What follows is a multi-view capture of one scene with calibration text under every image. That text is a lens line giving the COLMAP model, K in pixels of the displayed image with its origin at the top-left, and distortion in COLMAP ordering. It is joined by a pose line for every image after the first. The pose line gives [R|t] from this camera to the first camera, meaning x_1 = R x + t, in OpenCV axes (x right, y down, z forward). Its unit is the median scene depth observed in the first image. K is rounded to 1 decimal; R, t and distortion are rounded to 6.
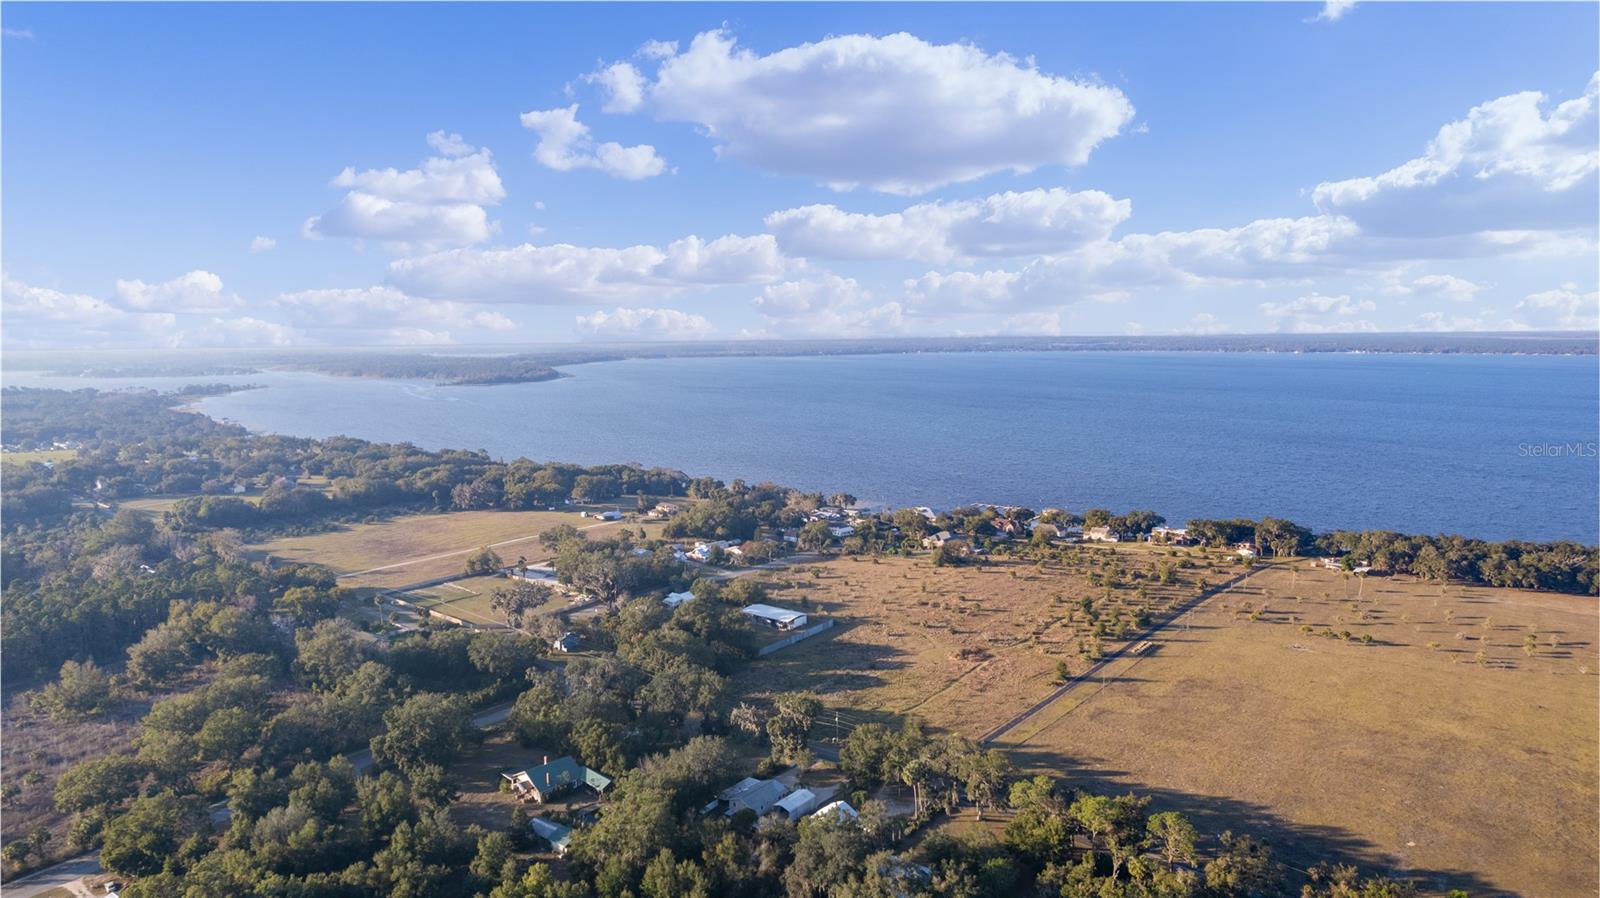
lens RADIAL K [[1028.3, 0, 798.4], [0, 1028.3, 451.6], [0, 0, 1]] dist [-0.070205, 0.067197]
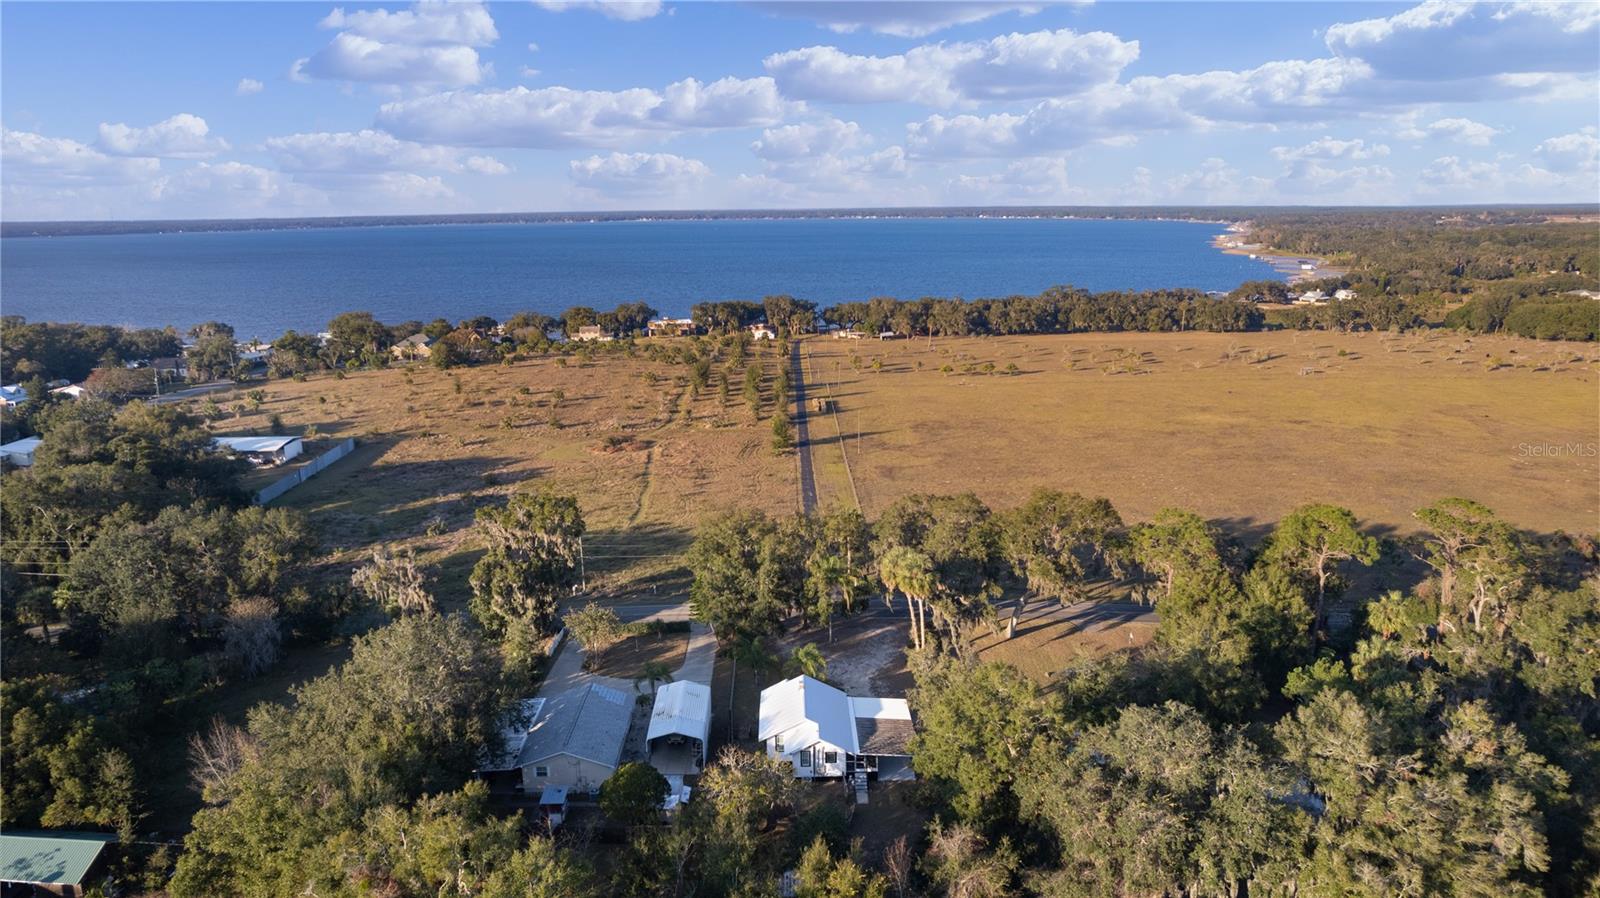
lens RADIAL K [[1028.3, 0, 798.4], [0, 1028.3, 451.6], [0, 0, 1]] dist [-0.070205, 0.067197]
pose [[0.784878, -0.151218, 0.600915, -0.109671], [0.084711, 0.986846, 0.137692, 0.109051], [-0.613832, -0.057167, 0.787364, 0.380455]]
